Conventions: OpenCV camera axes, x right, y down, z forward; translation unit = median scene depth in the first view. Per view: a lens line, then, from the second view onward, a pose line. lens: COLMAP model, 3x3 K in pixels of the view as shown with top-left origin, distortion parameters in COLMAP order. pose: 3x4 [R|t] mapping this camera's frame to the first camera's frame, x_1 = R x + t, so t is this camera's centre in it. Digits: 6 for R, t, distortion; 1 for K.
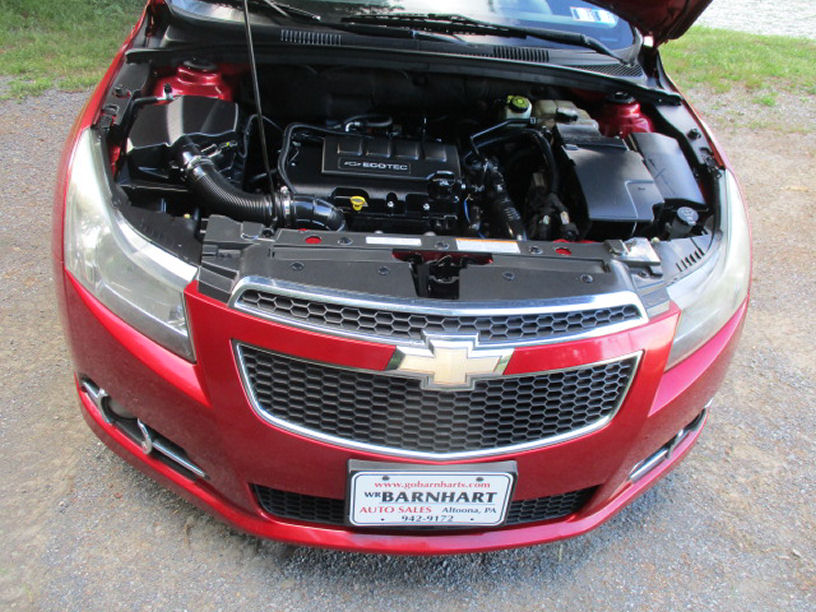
lens RADIAL K [[678.9, 0, 406.2], [0, 678.9, 304.2], [0, 0, 1]] dist [-0.016272, 0.004354]
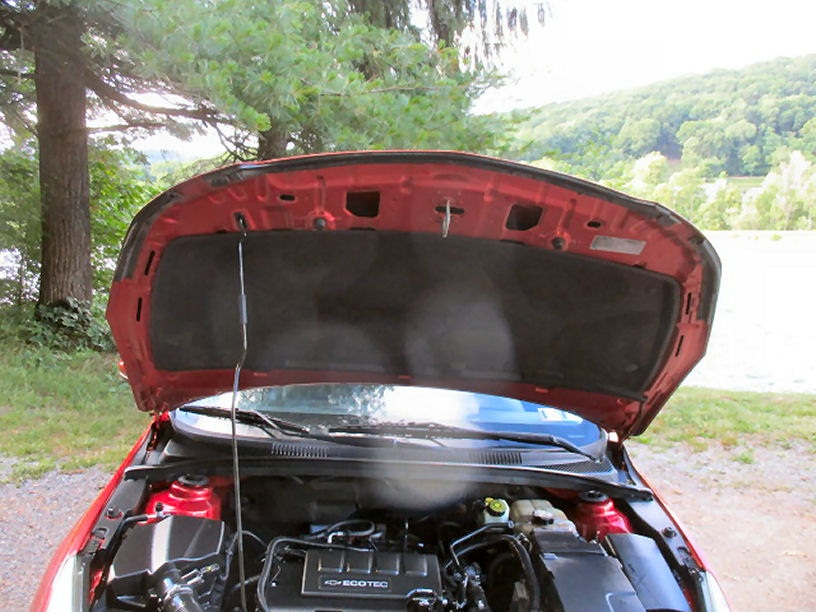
lens RADIAL K [[678.9, 0, 410.4], [0, 678.9, 307.1], [0, 0, 1]] dist [-0.016272, 0.004354]
pose [[0.999783, -0.015608, 0.013769, 0.024086], [0.020241, 0.883146, -0.468662, -0.080595], [-0.004845, 0.468839, 0.883270, -0.064904]]
